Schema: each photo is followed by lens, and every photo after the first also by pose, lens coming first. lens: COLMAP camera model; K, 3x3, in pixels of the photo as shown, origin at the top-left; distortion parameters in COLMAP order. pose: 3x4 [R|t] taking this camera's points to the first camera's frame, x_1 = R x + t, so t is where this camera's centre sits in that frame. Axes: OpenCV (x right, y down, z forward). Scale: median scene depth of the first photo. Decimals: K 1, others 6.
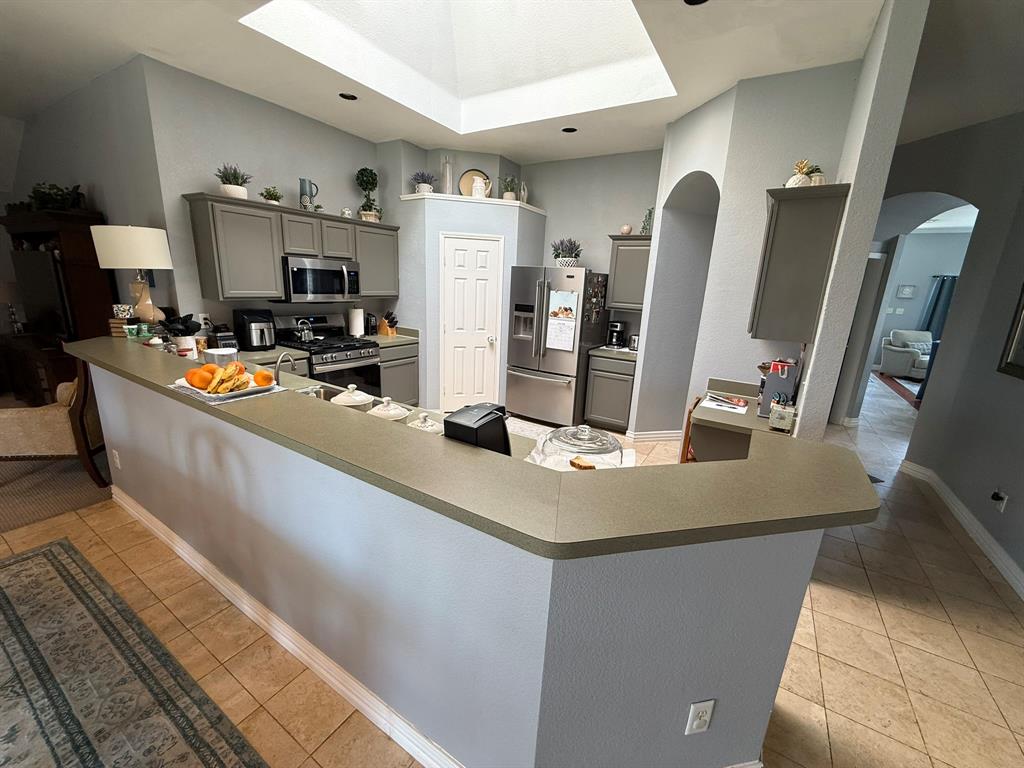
lens RADIAL K [[407.9, 0, 507.9], [0, 407.9, 382.9], [0, 0, 1]] dist [-0.002440, 0.000904]
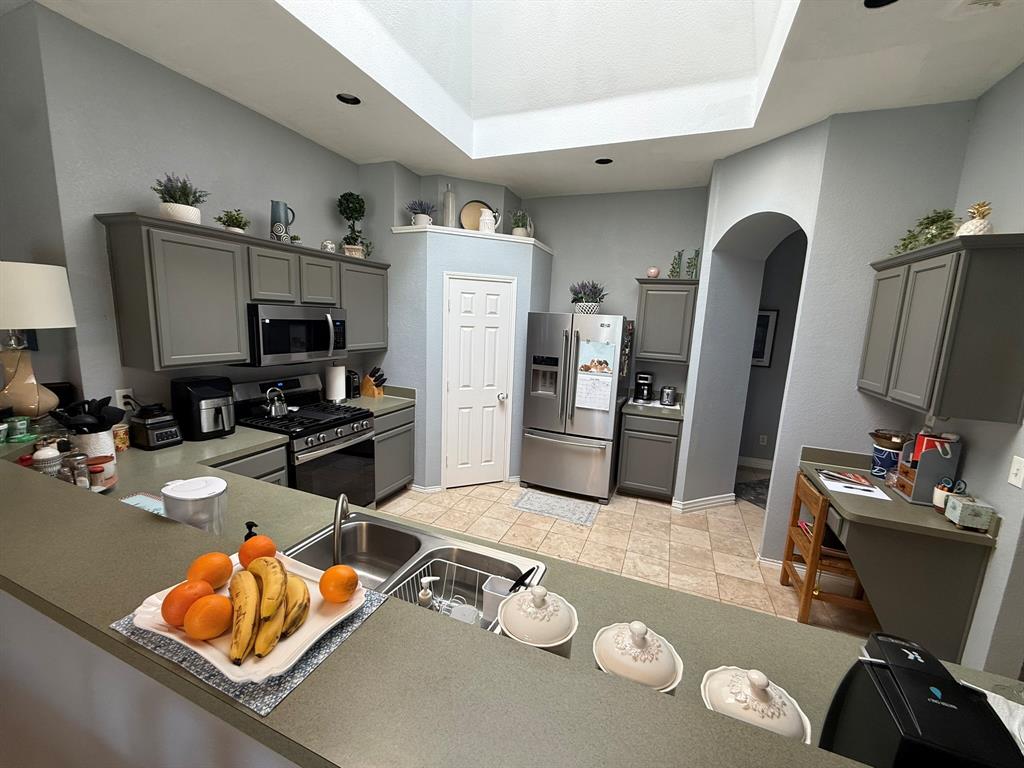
lens RADIAL K [[407.9, 0, 508.2], [0, 407.9, 383.2], [0, 0, 1]] dist [-0.002440, 0.000904]
pose [[0.984512, -0.031601, 0.172443, -0.202264], [0.044524, 0.996440, -0.071589, -0.087062], [-0.169567, 0.078158, 0.982415, 0.199974]]
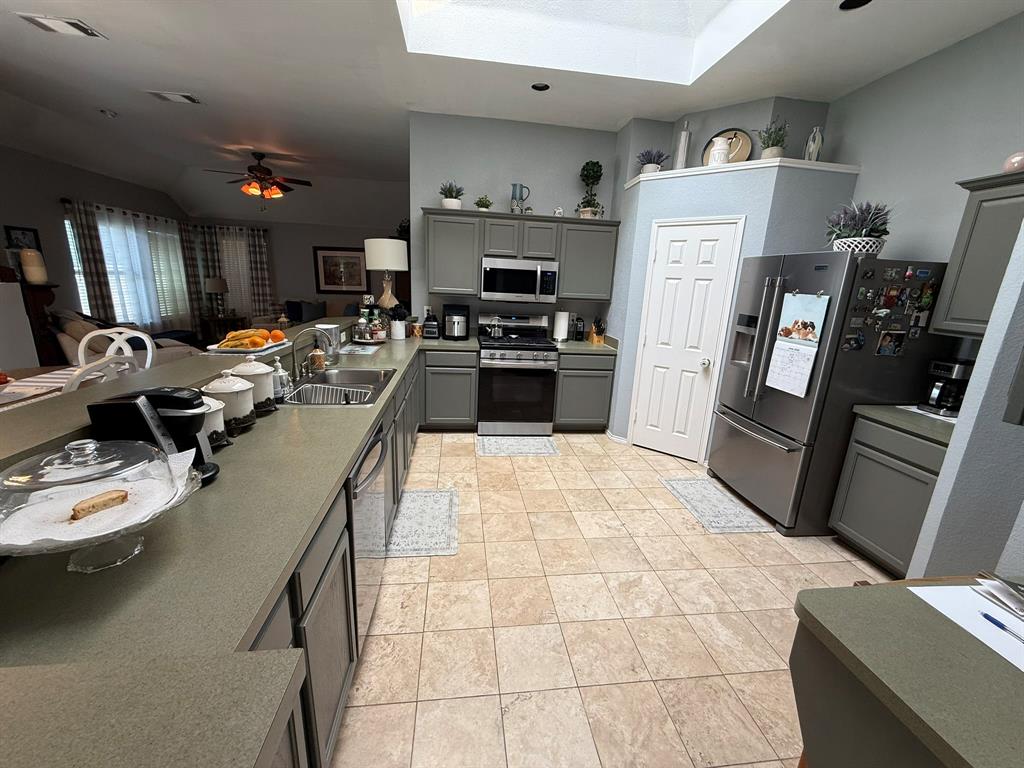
lens RADIAL K [[407.9, 0, 512.2], [0, 407.9, 383.6], [0, 0, 1]] dist [-0.002440, 0.000904]
pose [[0.635421, 0.172881, -0.752564, 0.336935], [-0.205063, 0.977399, 0.051387, -0.045379], [0.744439, 0.121671, 0.656511, 0.332532]]
